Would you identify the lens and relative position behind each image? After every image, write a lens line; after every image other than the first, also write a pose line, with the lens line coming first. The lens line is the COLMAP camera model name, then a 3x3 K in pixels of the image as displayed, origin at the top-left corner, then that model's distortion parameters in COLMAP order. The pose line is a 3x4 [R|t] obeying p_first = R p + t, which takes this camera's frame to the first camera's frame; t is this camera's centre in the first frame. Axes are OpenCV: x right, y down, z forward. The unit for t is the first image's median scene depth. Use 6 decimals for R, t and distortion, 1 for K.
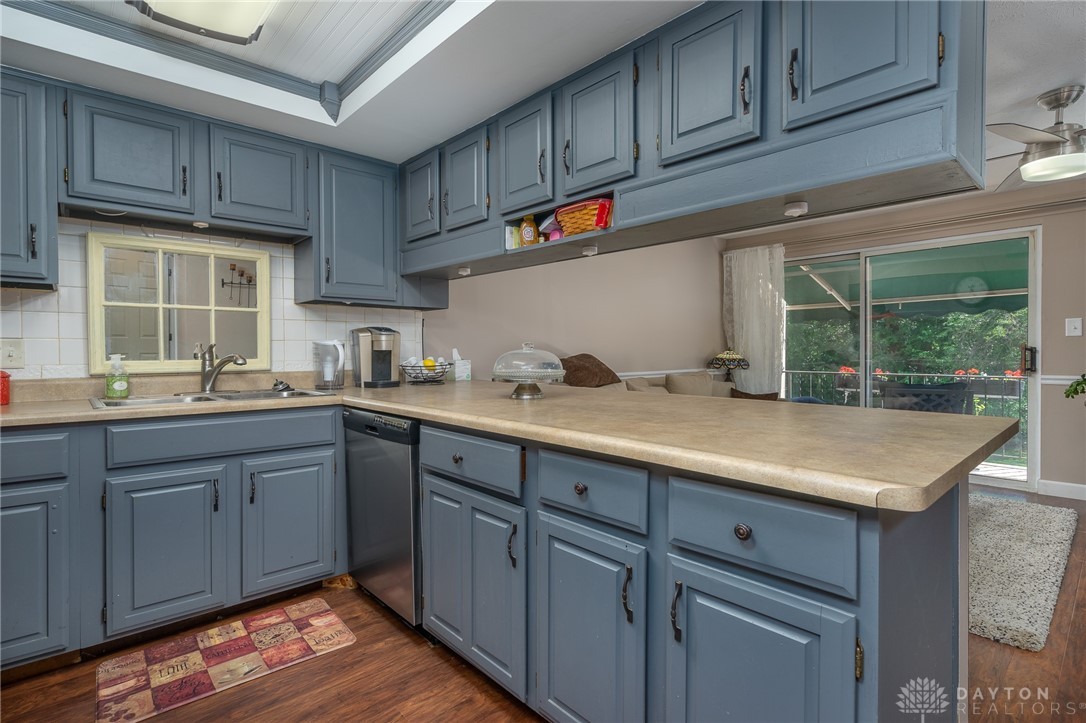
lens RADIAL K [[529.2, 0, 543.0], [0, 529.2, 359.3], [0, 0, 1]] dist [-0.001255, 0.000074]
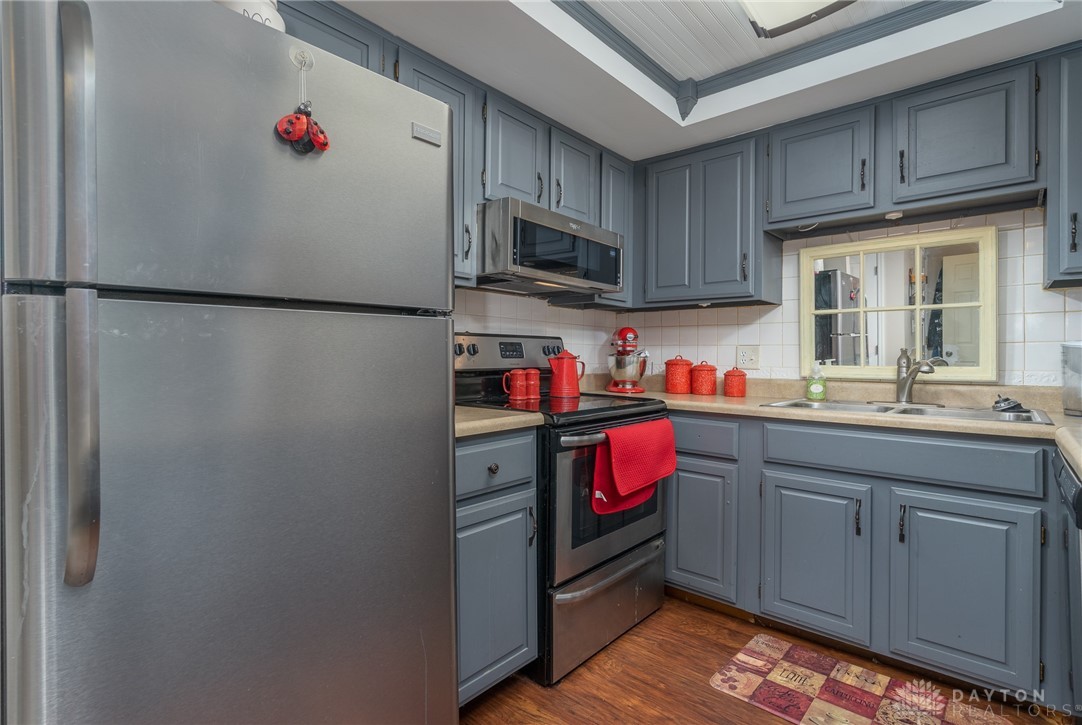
lens RADIAL K [[527.3, 0, 541.2], [0, 527.3, 355.5], [0, 0, 1]] dist [-0.001255, 0.000074]
pose [[0.114609, 0.000060, -0.993411, 0.202142], [-0.022312, 0.999748, -0.002514, -0.001563], [0.993160, 0.022453, 0.114581, 0.359911]]
